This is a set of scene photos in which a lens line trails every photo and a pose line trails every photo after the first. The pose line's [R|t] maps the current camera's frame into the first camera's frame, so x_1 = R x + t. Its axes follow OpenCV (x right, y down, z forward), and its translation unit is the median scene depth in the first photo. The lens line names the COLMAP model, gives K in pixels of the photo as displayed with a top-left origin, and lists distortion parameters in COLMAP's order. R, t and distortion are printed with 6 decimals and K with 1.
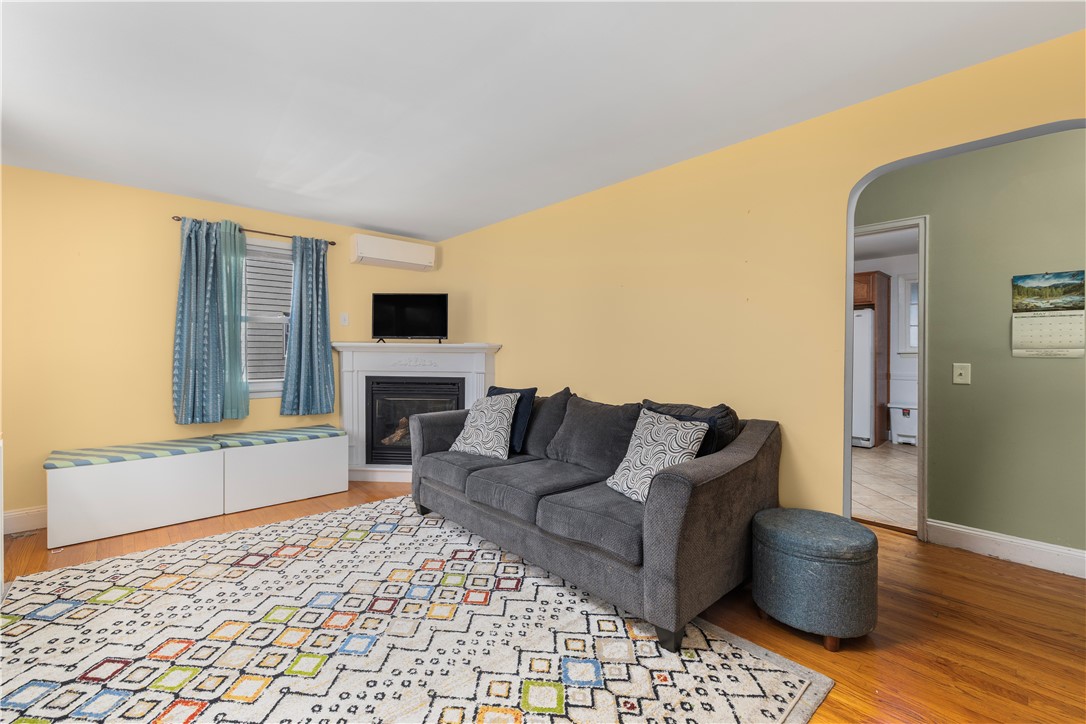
lens RADIAL K [[468.9, 0, 535.1], [0, 468.9, 350.6], [0, 0, 1]] dist [-0.000264, 0.000495]
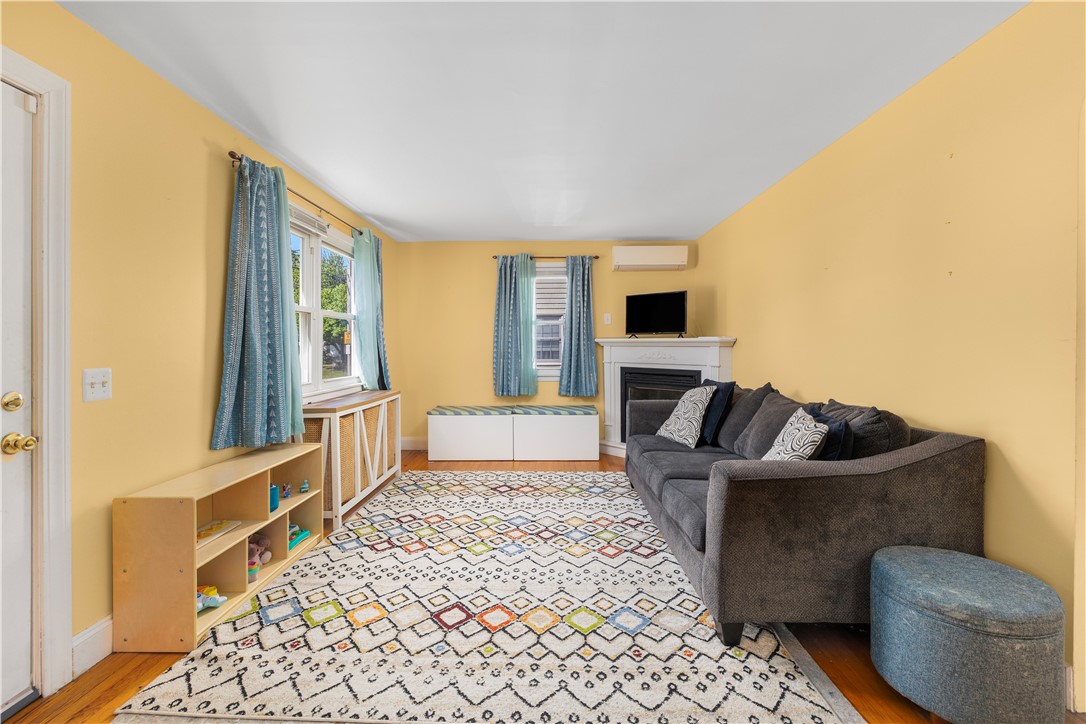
lens RADIAL K [[468.9, 0, 535.1], [0, 468.9, 350.6], [0, 0, 1]] dist [-0.000264, 0.000495]
pose [[0.730992, 0.000069, -0.682386, 0.485582], [0.006593, 0.999953, 0.007163, 0.005895], [0.682354, -0.009735, 0.730957, 0.002065]]
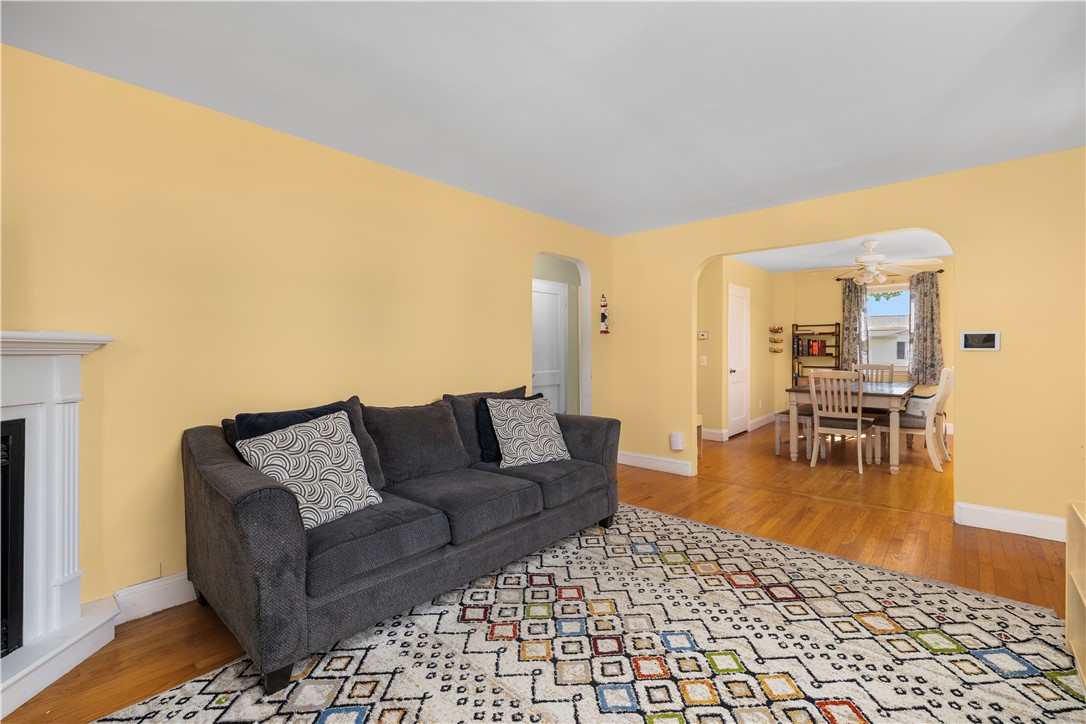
lens RADIAL K [[487.7, 0, 534.3], [0, 487.7, 350.9], [0, 0, 1]] dist [0.001317, 0.000885]
pose [[-0.114803, -0.005779, 0.993371, -1.022421], [0.001334, 0.999981, 0.005972, -0.001811], [-0.993387, 0.002010, -0.114794, 1.057201]]
